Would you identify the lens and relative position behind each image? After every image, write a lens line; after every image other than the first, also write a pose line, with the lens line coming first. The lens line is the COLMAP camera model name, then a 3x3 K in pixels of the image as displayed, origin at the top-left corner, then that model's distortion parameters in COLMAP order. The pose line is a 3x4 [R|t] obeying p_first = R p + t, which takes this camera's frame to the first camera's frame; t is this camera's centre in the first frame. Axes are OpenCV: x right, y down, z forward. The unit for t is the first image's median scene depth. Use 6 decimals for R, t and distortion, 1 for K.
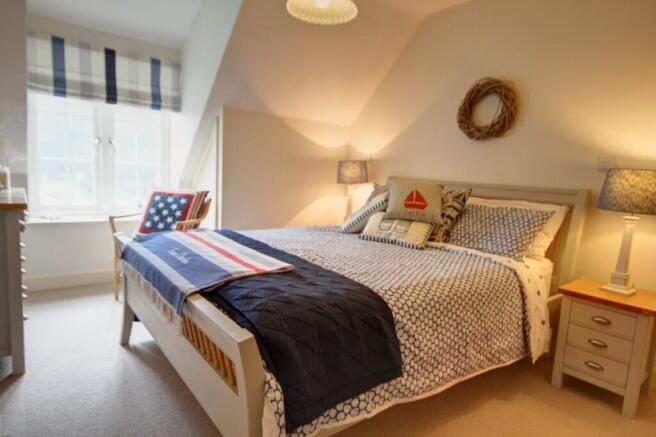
lens RADIAL K [[380.7, 0, 326.6], [0, 380.7, 238.5], [0, 0, 1]] dist [-0.001676, -0.000864]
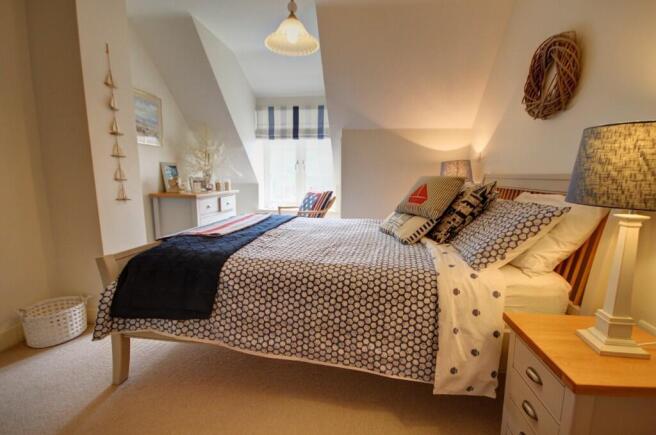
lens RADIAL K [[296.7, 0, 325.9], [0, 296.7, 226.5], [0, 0, 1]] dist [0.000476, 0.000114]
pose [[0.686978, 0.069874, -0.723311, 0.517501], [-0.092524, 0.995676, 0.008308, -0.002124], [0.720764, 0.061216, 0.690473, 0.251334]]
